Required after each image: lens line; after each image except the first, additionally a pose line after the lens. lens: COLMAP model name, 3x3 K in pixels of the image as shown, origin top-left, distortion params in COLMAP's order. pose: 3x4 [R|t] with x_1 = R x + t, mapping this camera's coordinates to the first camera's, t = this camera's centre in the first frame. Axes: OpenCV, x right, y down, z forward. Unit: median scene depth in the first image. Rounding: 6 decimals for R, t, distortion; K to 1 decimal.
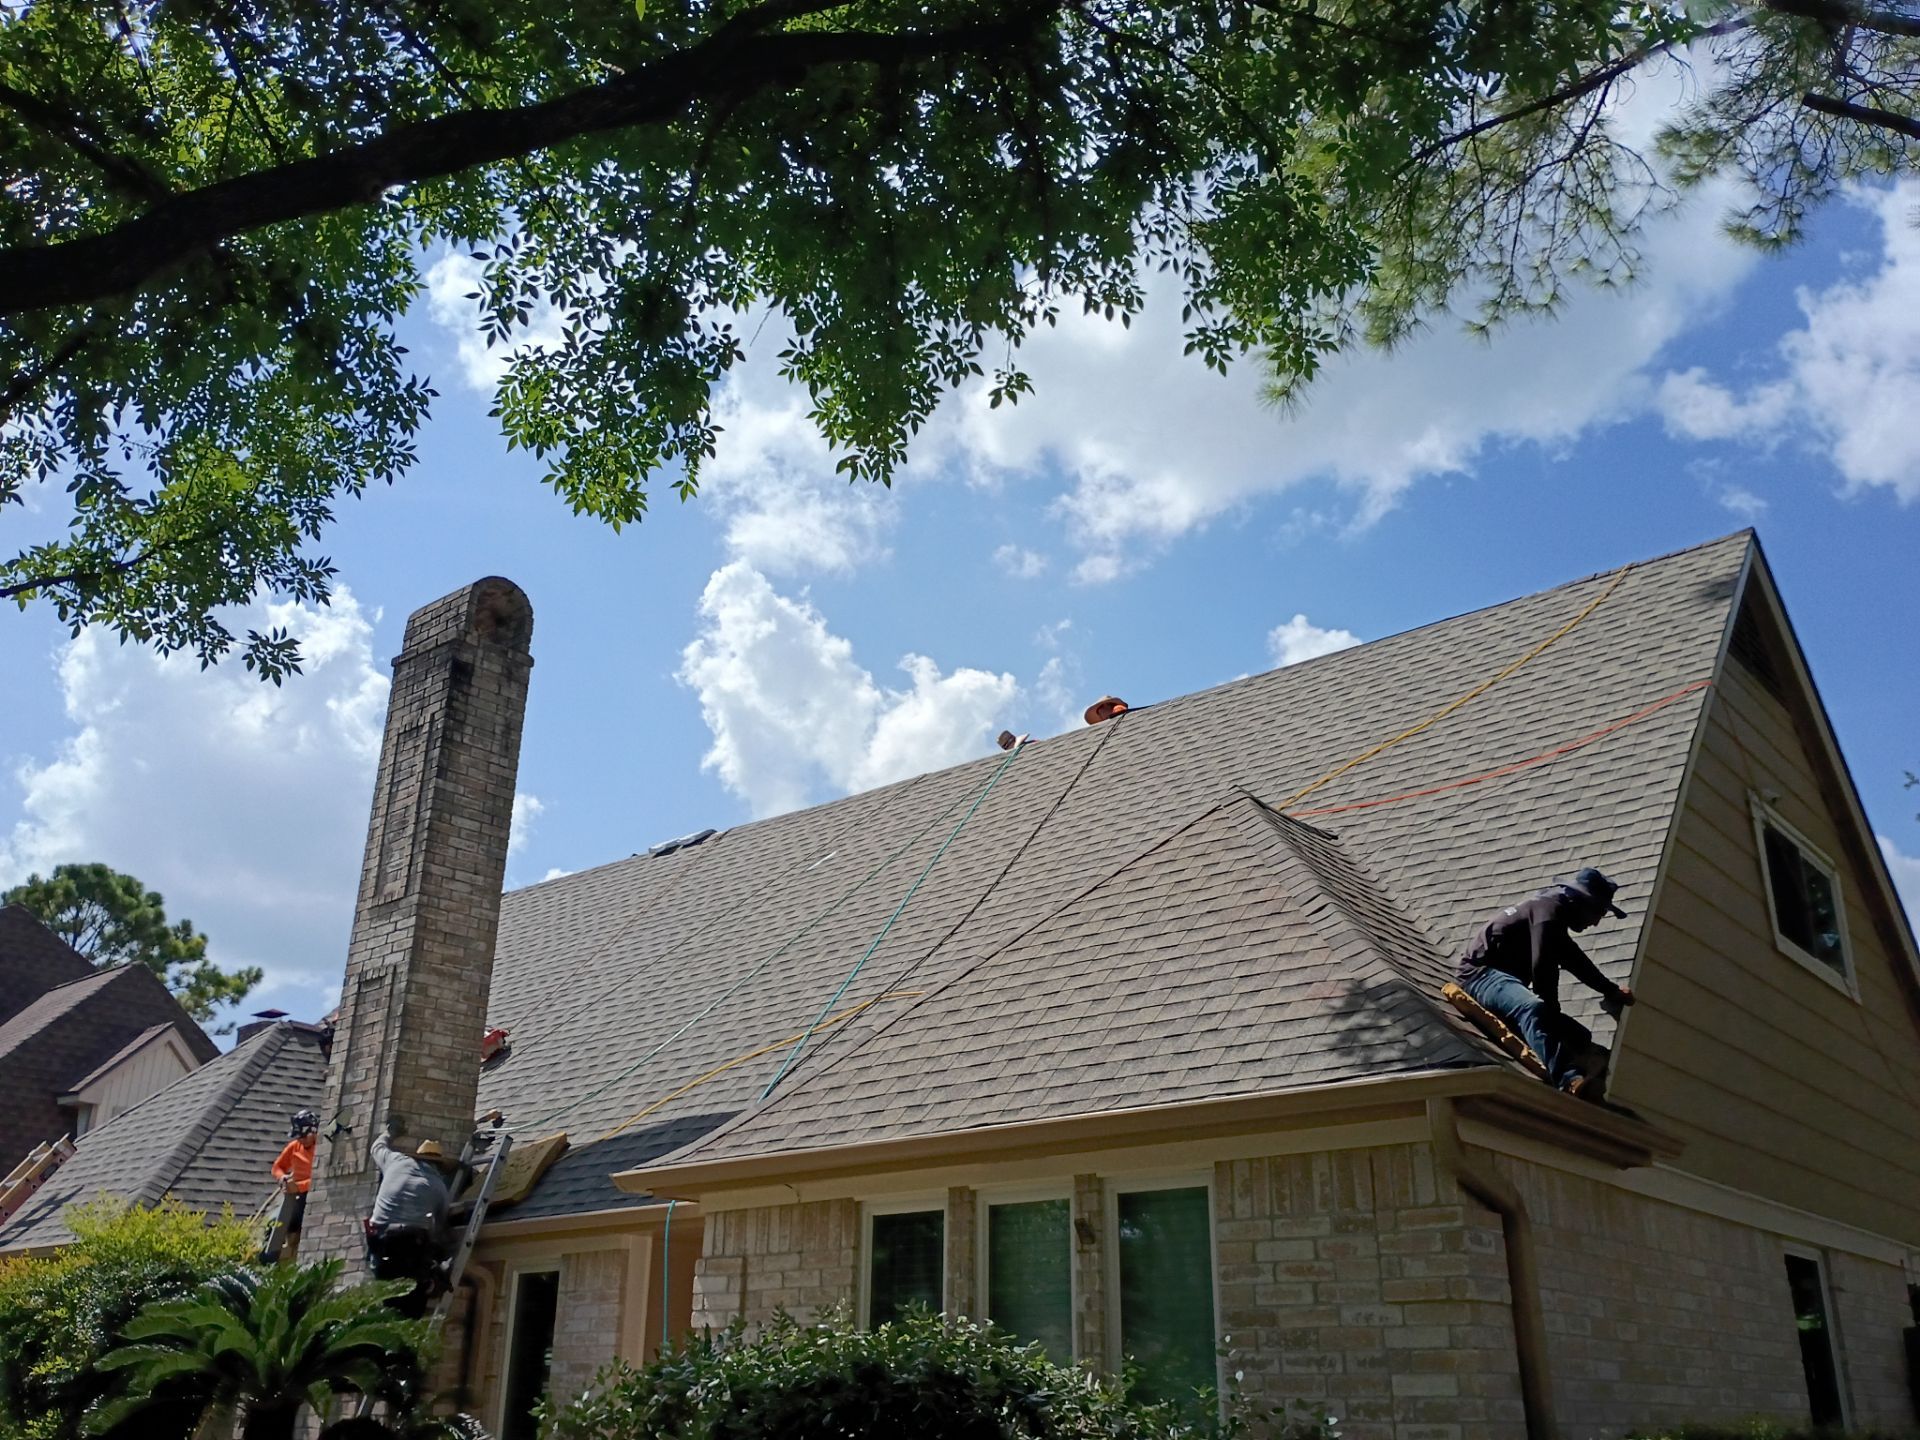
lens RADIAL K [[1660.7, 0, 960.0], [0, 1660.7, 720.0], [0, 0, 1]] dist [0.001378, -0.000502]
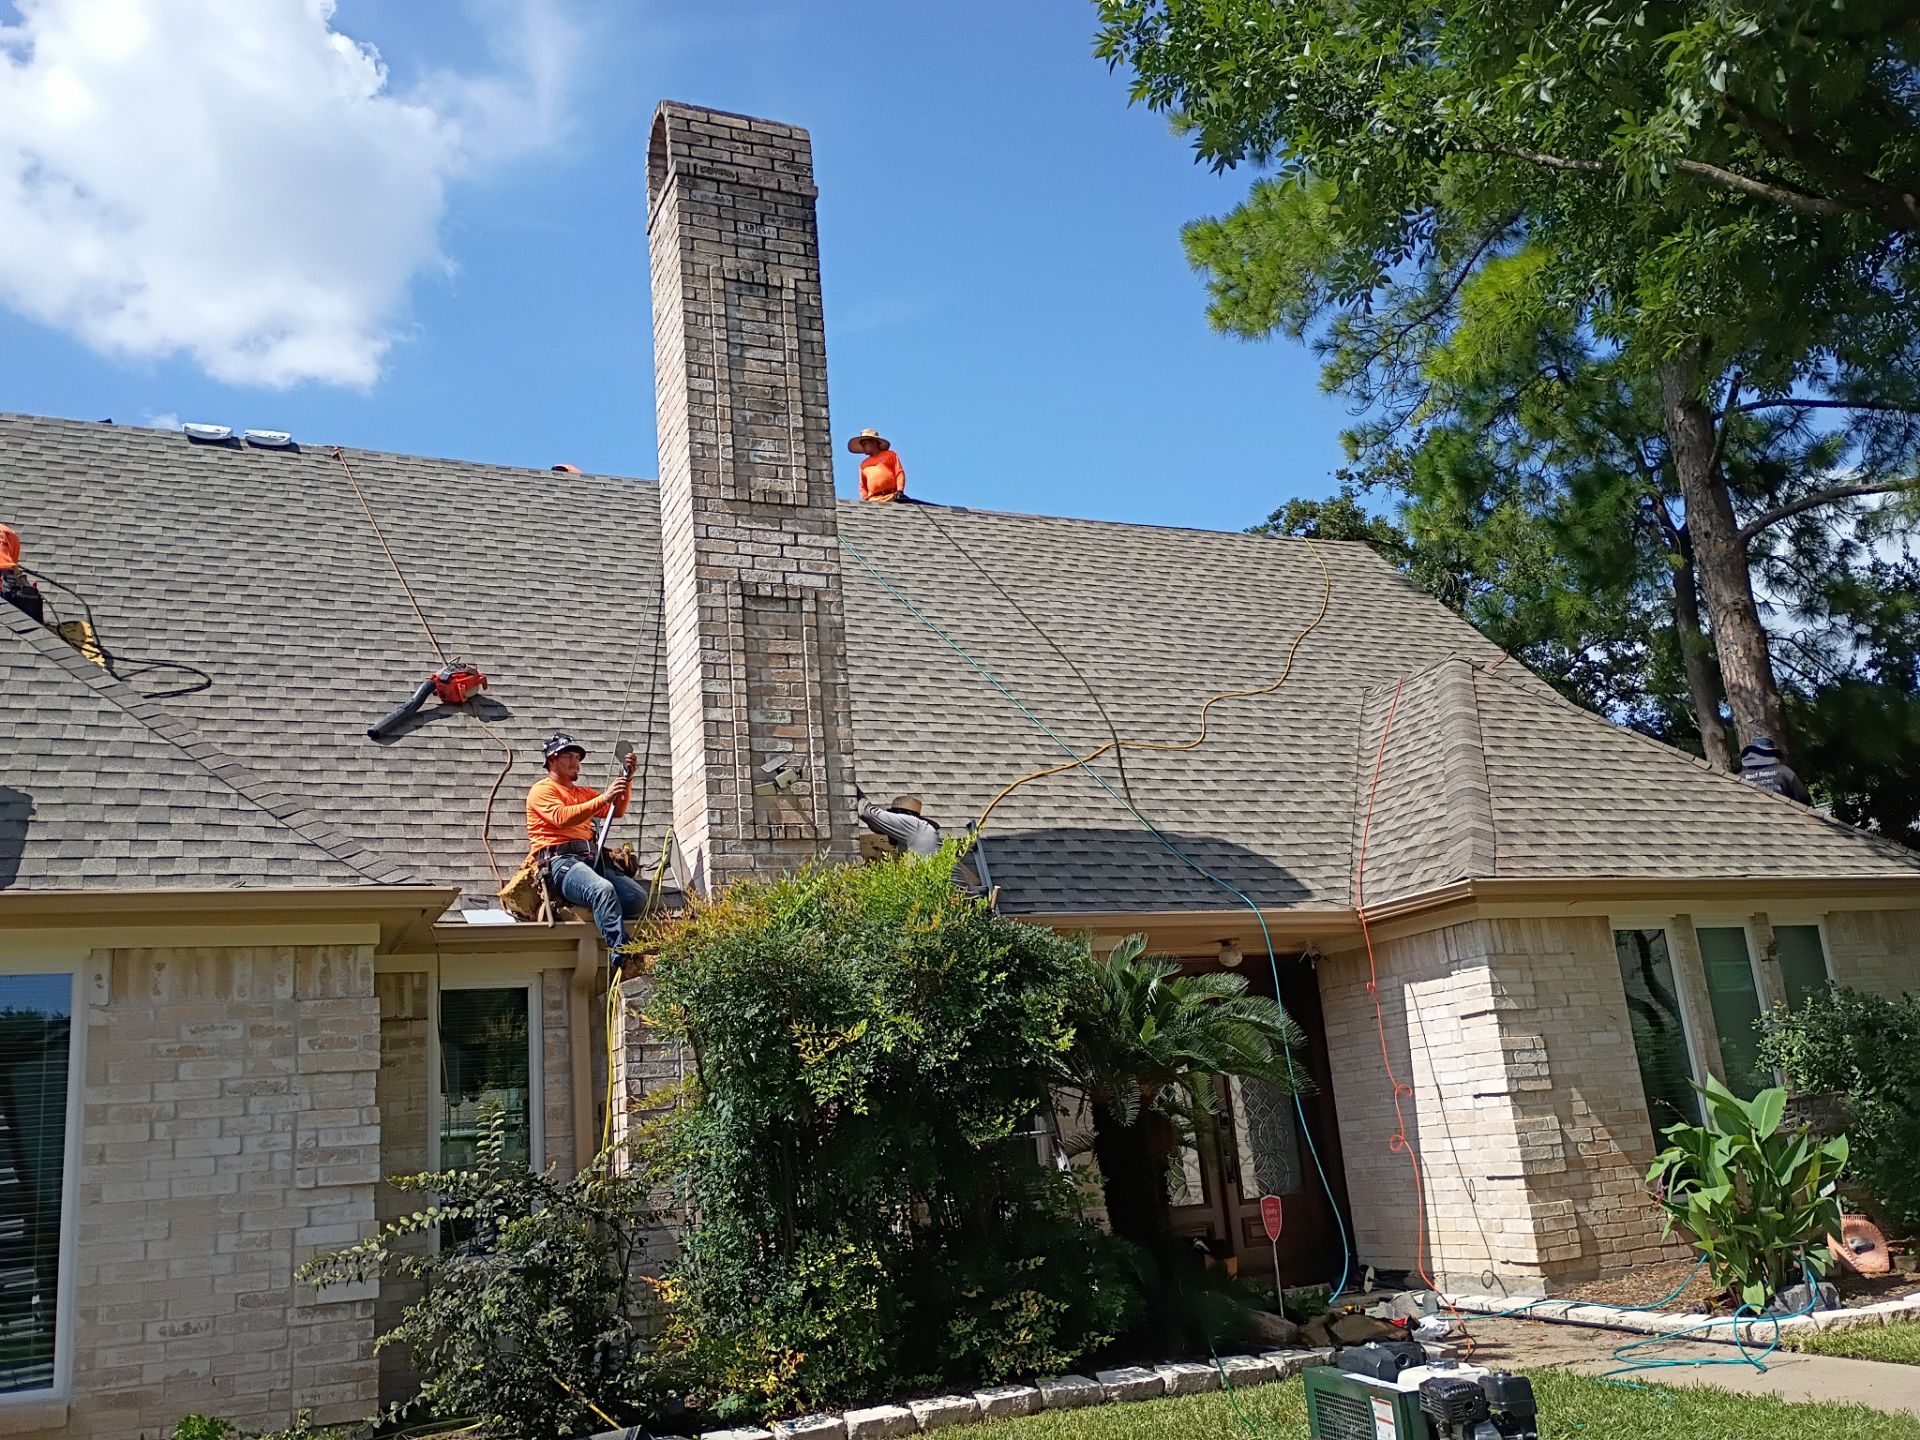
lens RADIAL K [[1680.2, 0, 960.0], [0, 1680.2, 720.0], [0, 0, 1]] dist [0.057878, -0.027578]
pose [[0.439562, 0.190714, 0.877732, -1.002778], [-0.266614, 0.960861, -0.075258, 0.249460], [-0.857730, -0.200935, 0.473205, 0.550040]]
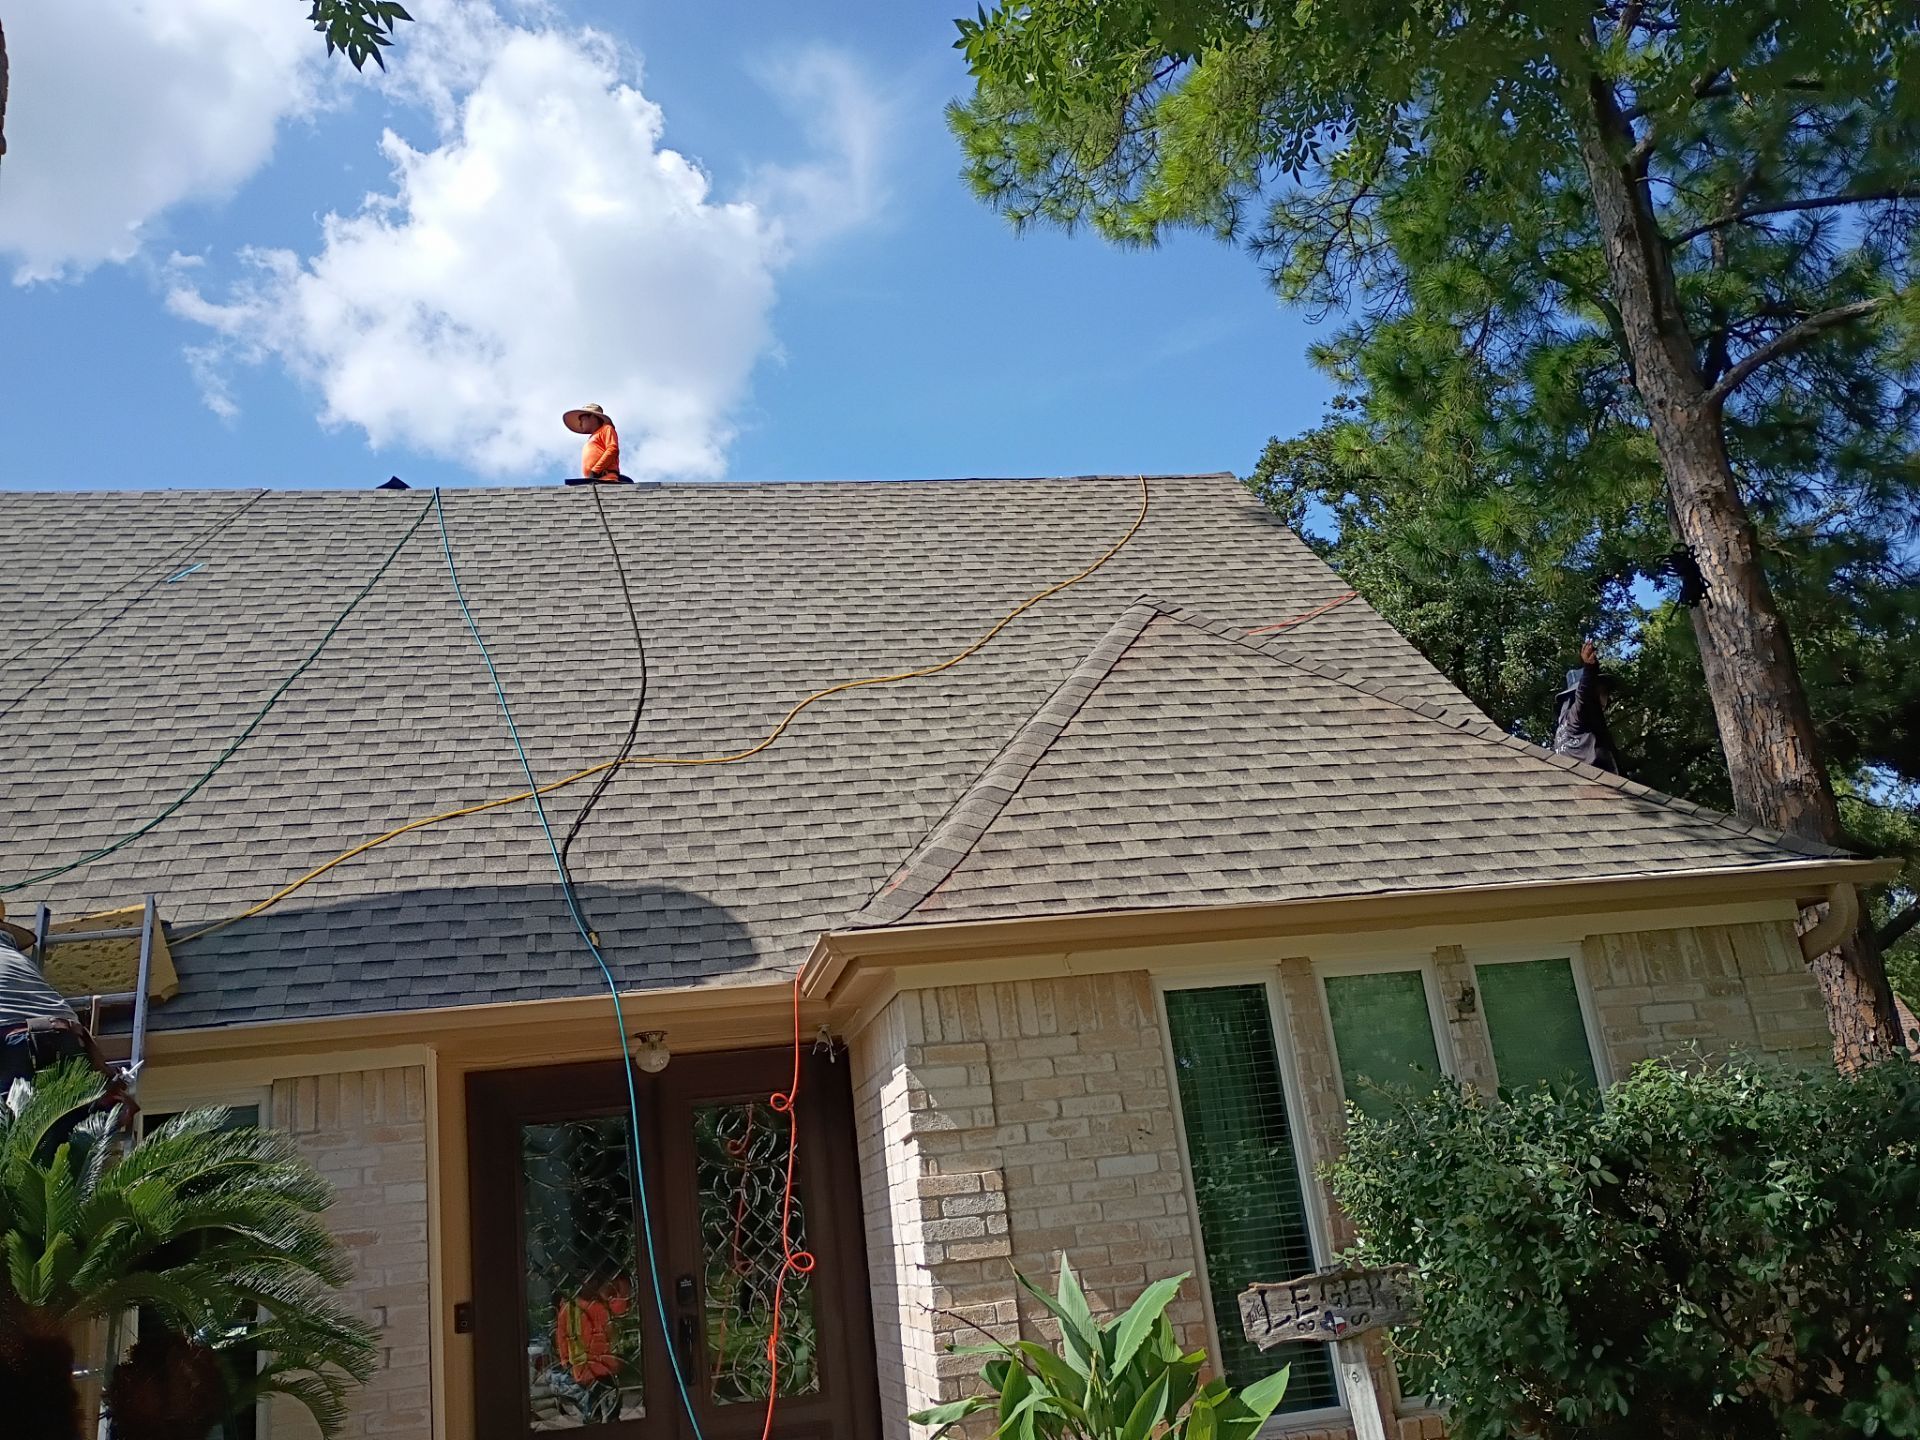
lens RADIAL K [[1653.4, 0, 954.9], [0, 1653.4, 771.4], [0, 0, 1]] dist [0.013592, 0.002263]
pose [[0.630907, 0.135656, 0.763907, -0.523737], [-0.195027, 0.980711, -0.013085, 0.144189], [-0.750947, -0.140727, 0.645194, 0.357012]]
